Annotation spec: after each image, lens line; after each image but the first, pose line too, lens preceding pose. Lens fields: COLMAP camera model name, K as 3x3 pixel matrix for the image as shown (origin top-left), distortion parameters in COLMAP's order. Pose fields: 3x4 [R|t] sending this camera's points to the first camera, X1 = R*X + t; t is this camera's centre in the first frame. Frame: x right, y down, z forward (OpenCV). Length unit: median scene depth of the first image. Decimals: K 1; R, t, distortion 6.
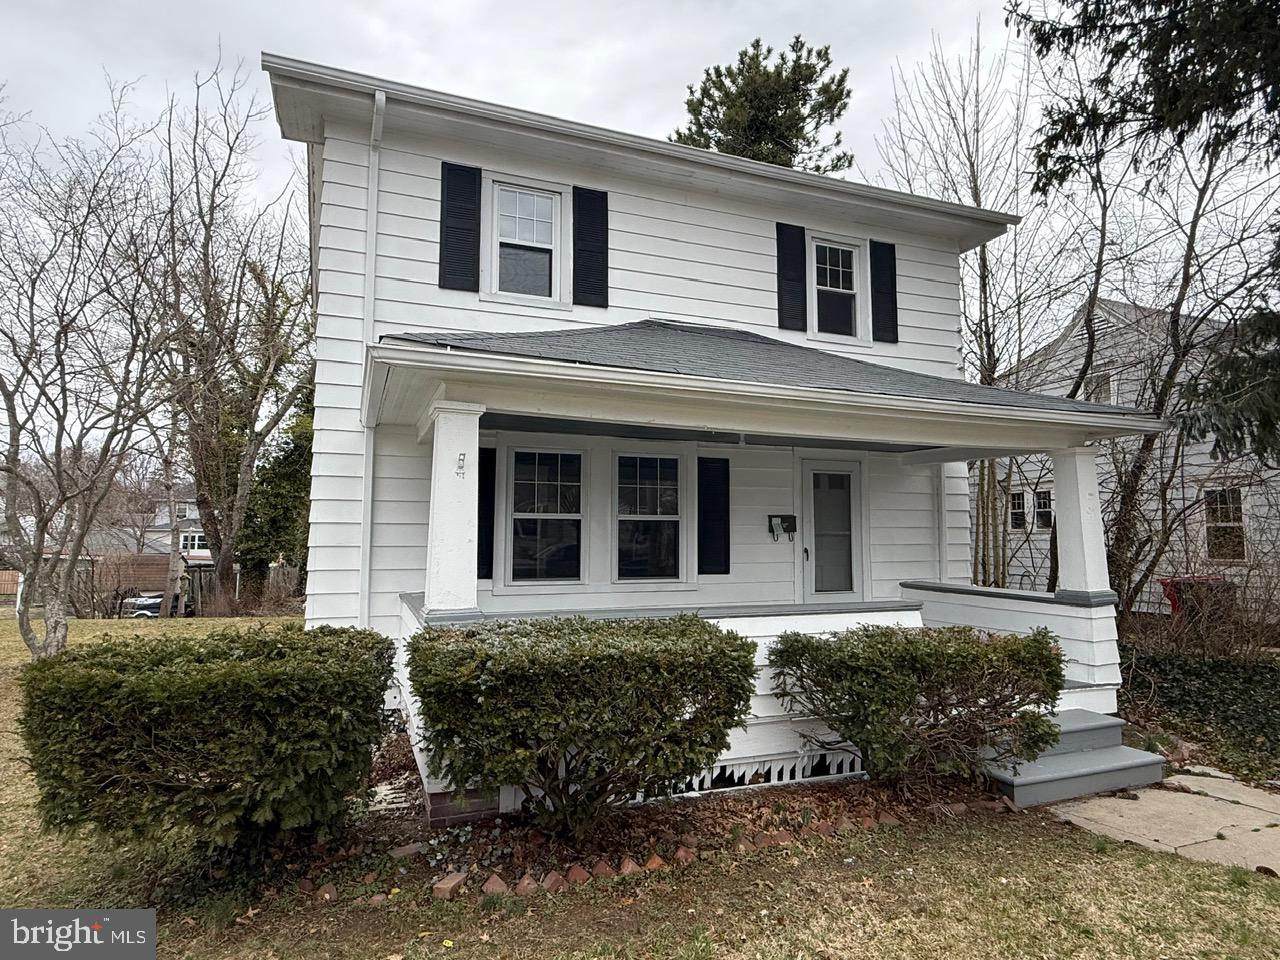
lens RADIAL K [[900.3, 0, 640.0], [0, 900.3, 480.0], [0, 0, 1]] dist [0.098131, 0.000305]
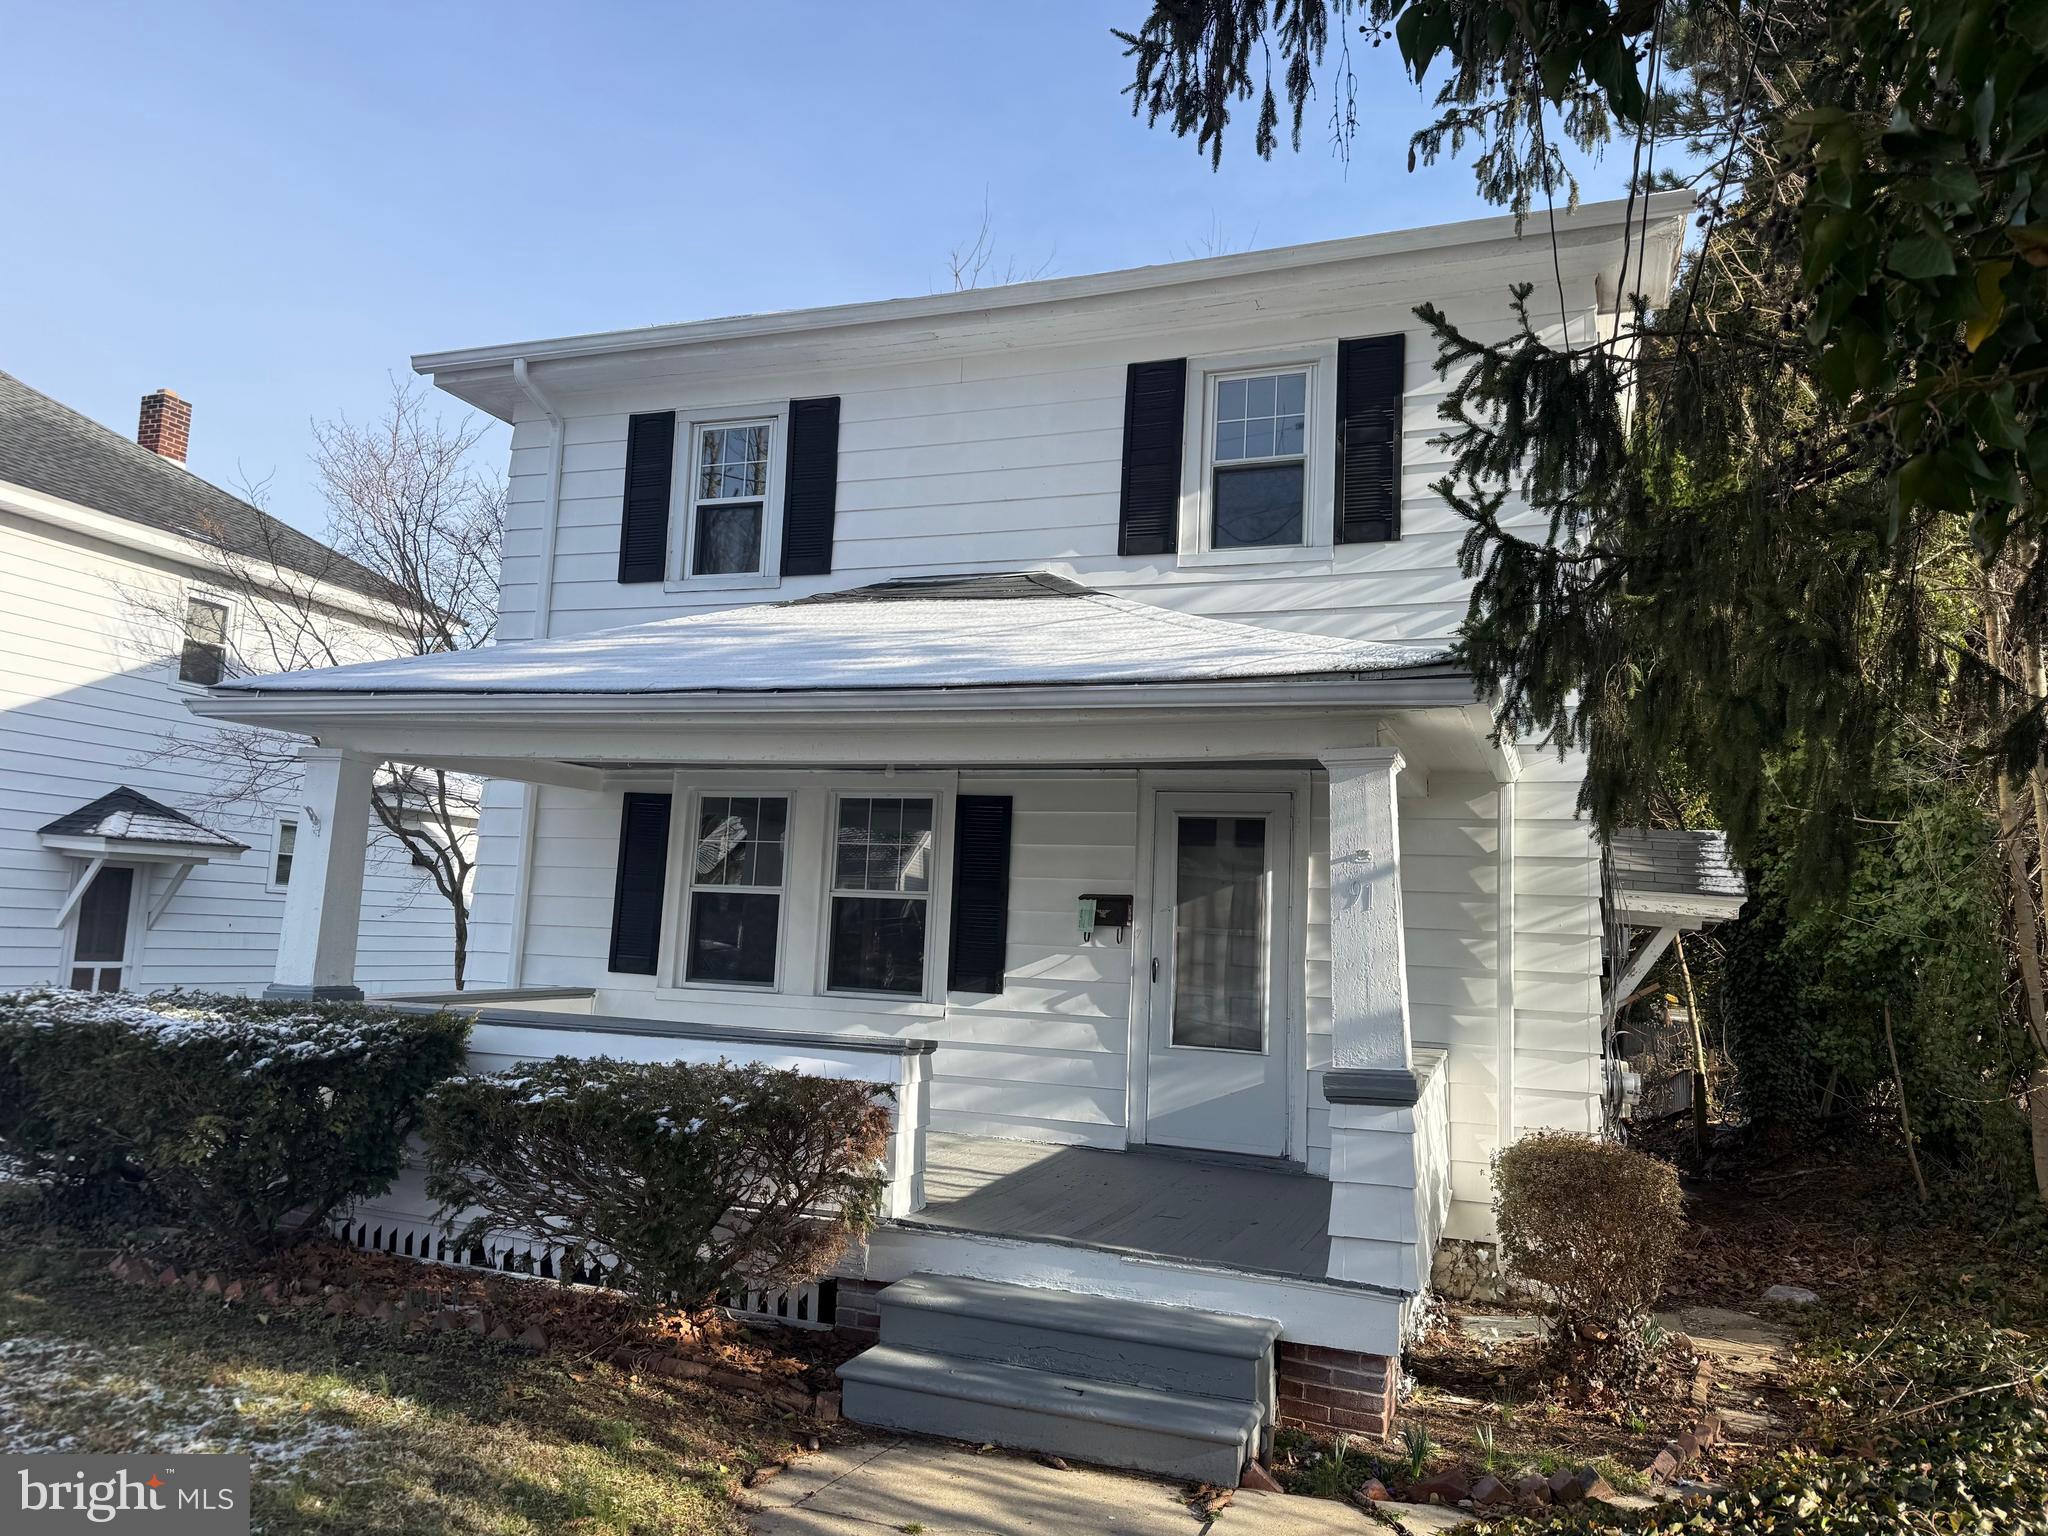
lens RADIAL K [[1440.4, 0, 1024.0], [0, 1440.4, 768.0], [0, 0, 1]] dist [0.098131, 0.000305]
pose [[0.681384, -0.052049, -0.730073, 0.823066], [0.000828, 0.997523, -0.070343, 0.025844], [0.731926, 0.047326, 0.679739, 0.400897]]
